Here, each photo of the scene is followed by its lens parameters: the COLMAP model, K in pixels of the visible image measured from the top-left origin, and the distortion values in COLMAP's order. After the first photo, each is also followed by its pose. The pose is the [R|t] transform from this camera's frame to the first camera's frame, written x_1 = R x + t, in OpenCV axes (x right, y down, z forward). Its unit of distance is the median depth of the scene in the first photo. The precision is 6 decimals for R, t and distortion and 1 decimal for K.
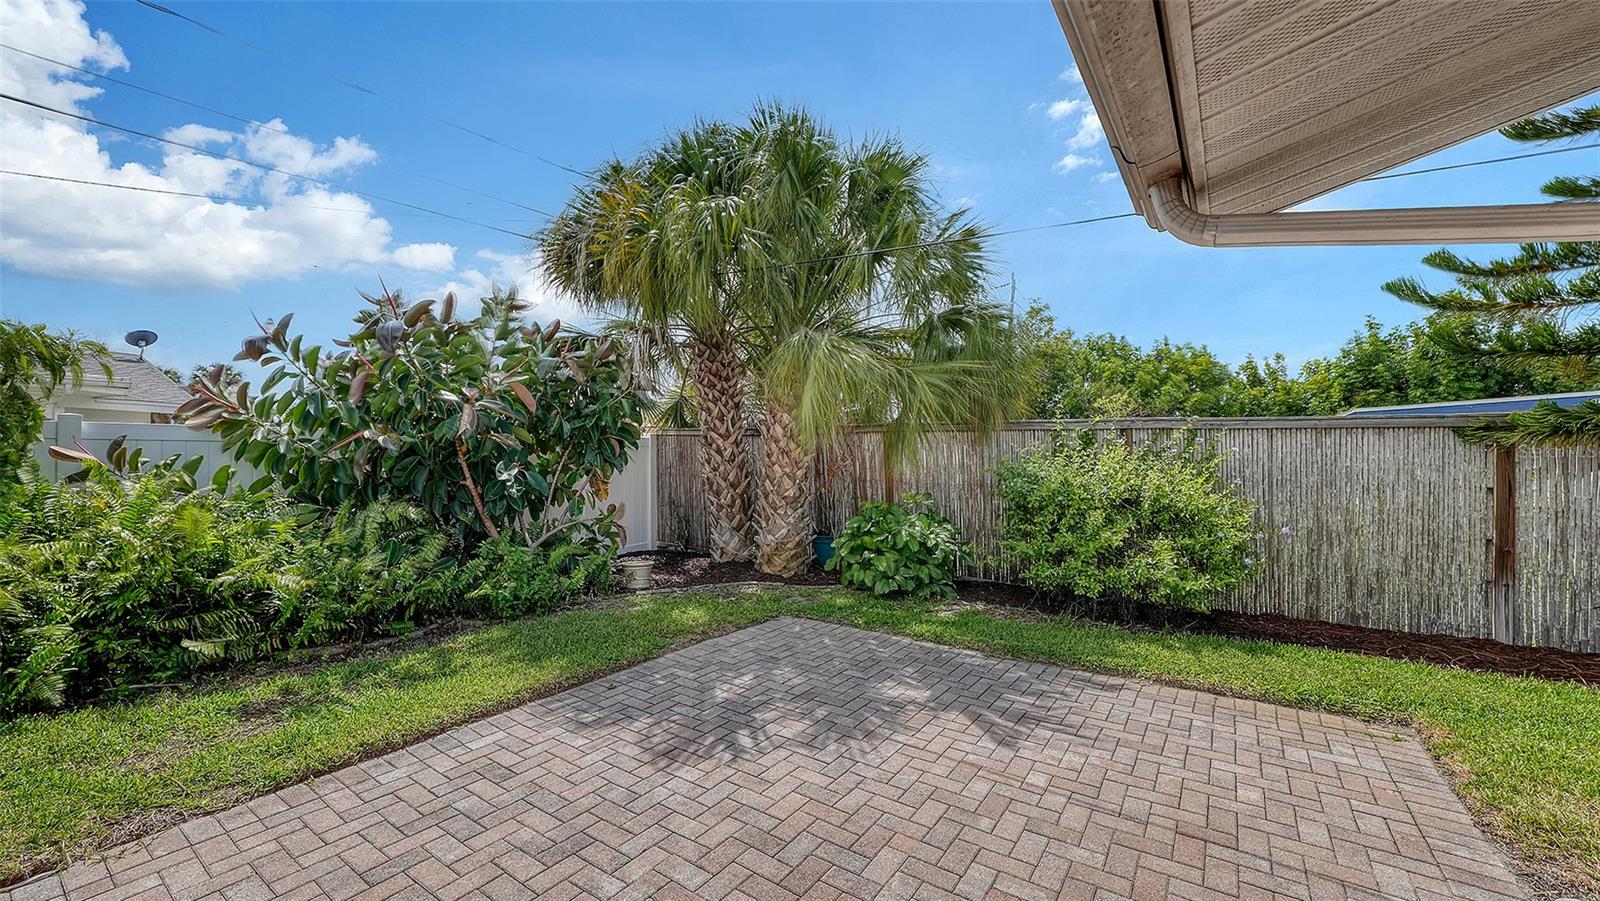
lens RADIAL K [[547.7, 0, 800.9], [0, 547.7, 450.6], [0, 0, 1]] dist [-0.000523, -0.000039]
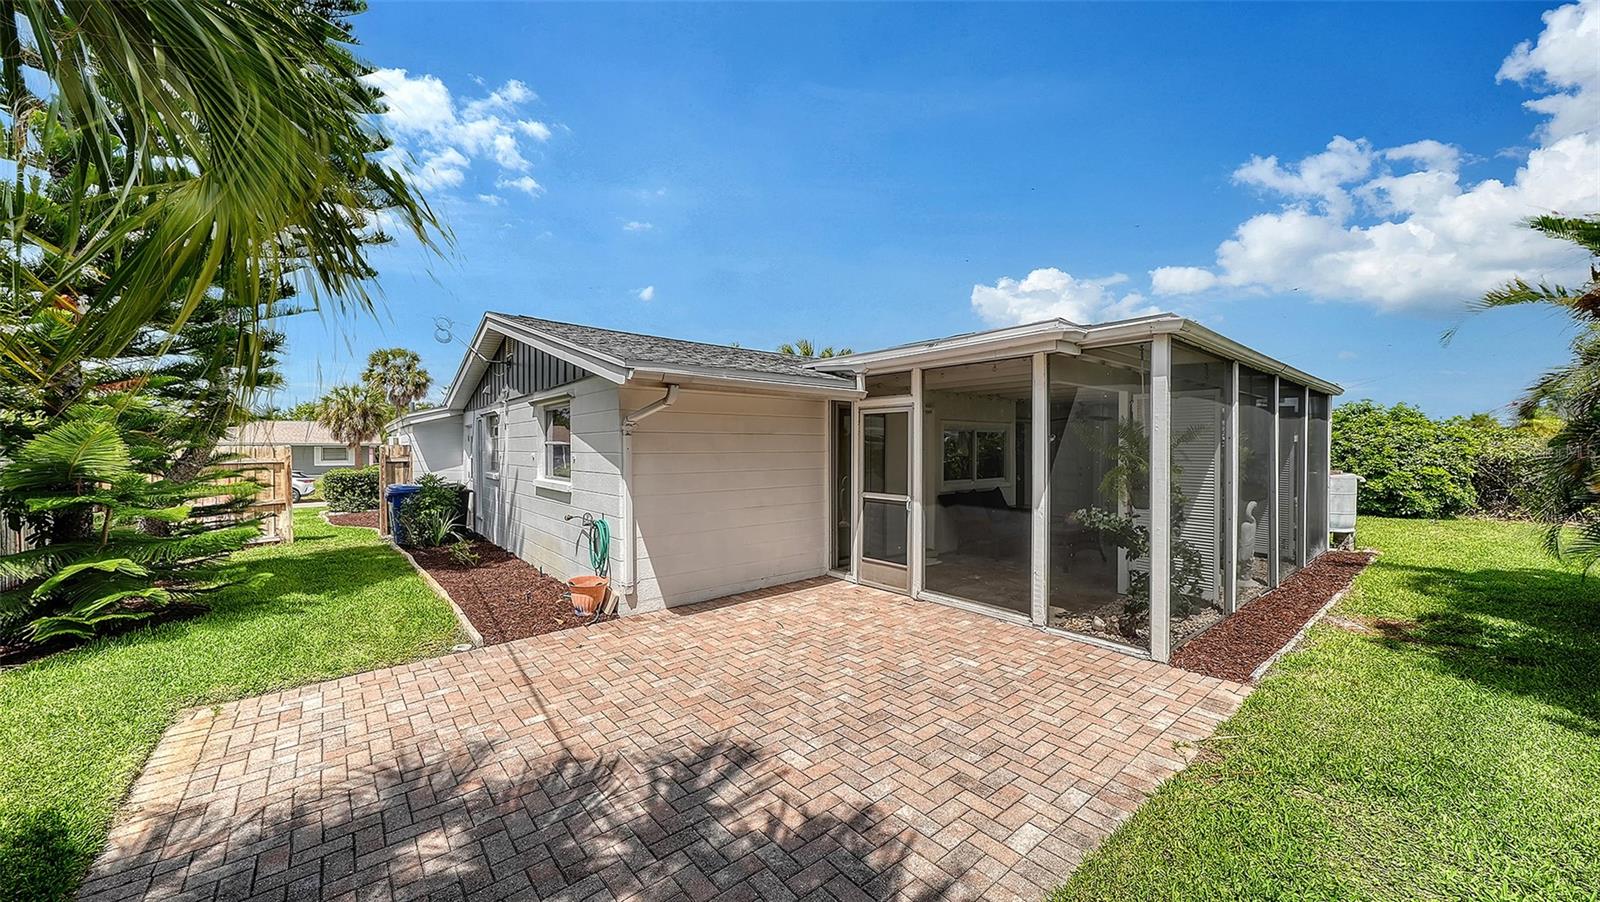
lens RADIAL K [[544.2, 0, 802.4], [0, 544.2, 454.9], [0, 0, 1]] dist [-0.006861, -0.000073]
pose [[-0.955266, 0.002143, 0.295740, -0.599242], [0.003530, 0.999985, 0.004156, -0.031082], [-0.295726, 0.005014, -0.955259, 2.213628]]
